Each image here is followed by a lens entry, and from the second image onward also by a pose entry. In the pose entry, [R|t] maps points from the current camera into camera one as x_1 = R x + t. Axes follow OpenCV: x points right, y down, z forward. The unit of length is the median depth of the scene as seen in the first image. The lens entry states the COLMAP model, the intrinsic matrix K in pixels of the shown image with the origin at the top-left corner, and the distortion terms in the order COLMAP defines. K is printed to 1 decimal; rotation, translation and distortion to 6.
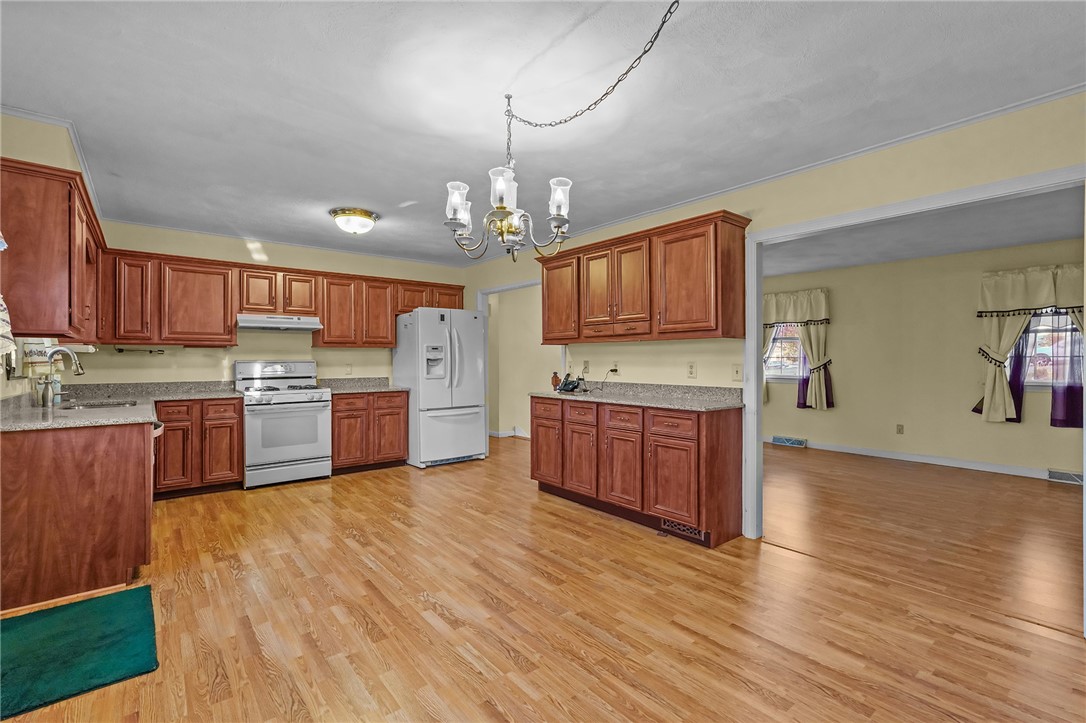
lens RADIAL K [[492.0, 0, 536.3], [0, 492.0, 354.9], [0, 0, 1]] dist [-0.015342, 0.010395]
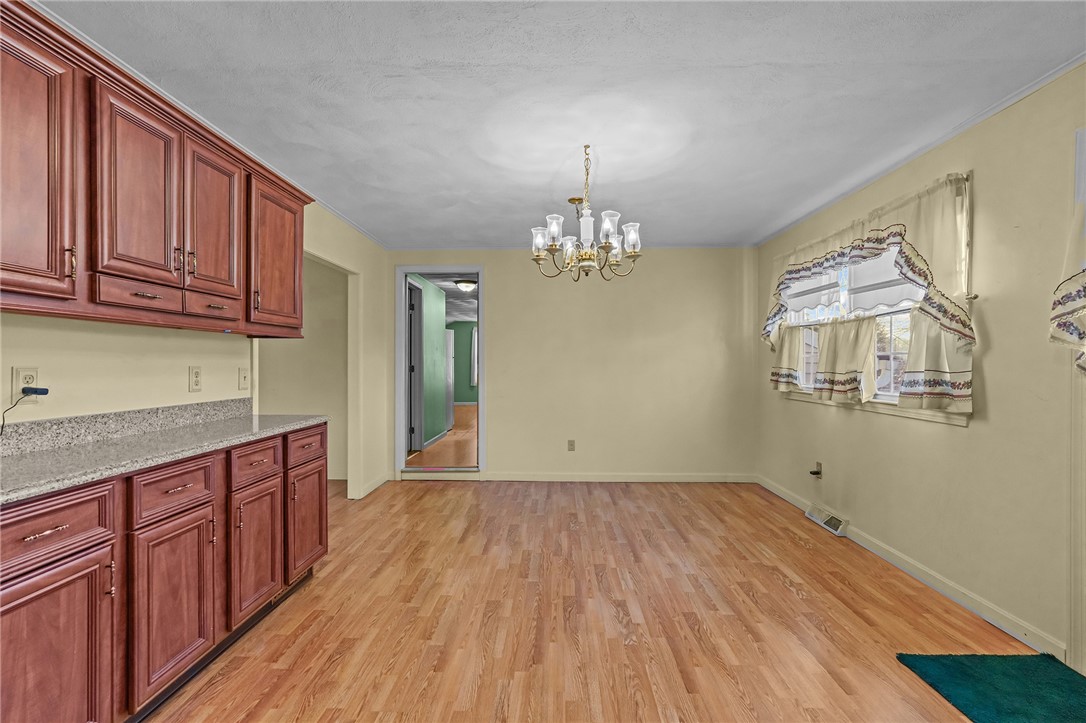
lens RADIAL K [[492.0, 0, 546.4], [0, 492.0, 363.0], [0, 0, 1]] dist [-0.015342, 0.010395]
pose [[-0.769952, 0.000899, 0.638101, -0.476946], [-0.006283, 0.999940, -0.008990, 0.012880], [-0.638071, -0.010931, -0.769900, 1.265536]]
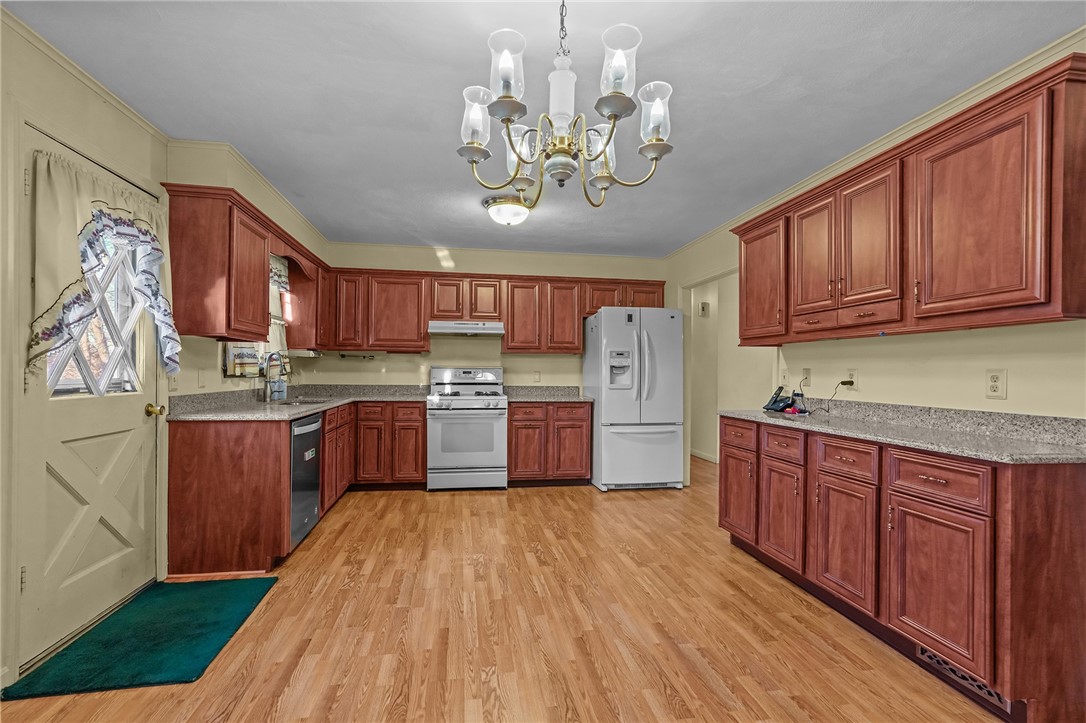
lens RADIAL K [[492.0, 0, 536.0], [0, 492.0, 369.5], [0, 0, 1]] dist [-0.015342, 0.010395]
pose [[0.869881, 0.009014, -0.493179, 0.144322], [-0.006923, 0.999958, 0.006065, 0.015223], [0.493213, -0.001862, 0.869907, 0.276372]]
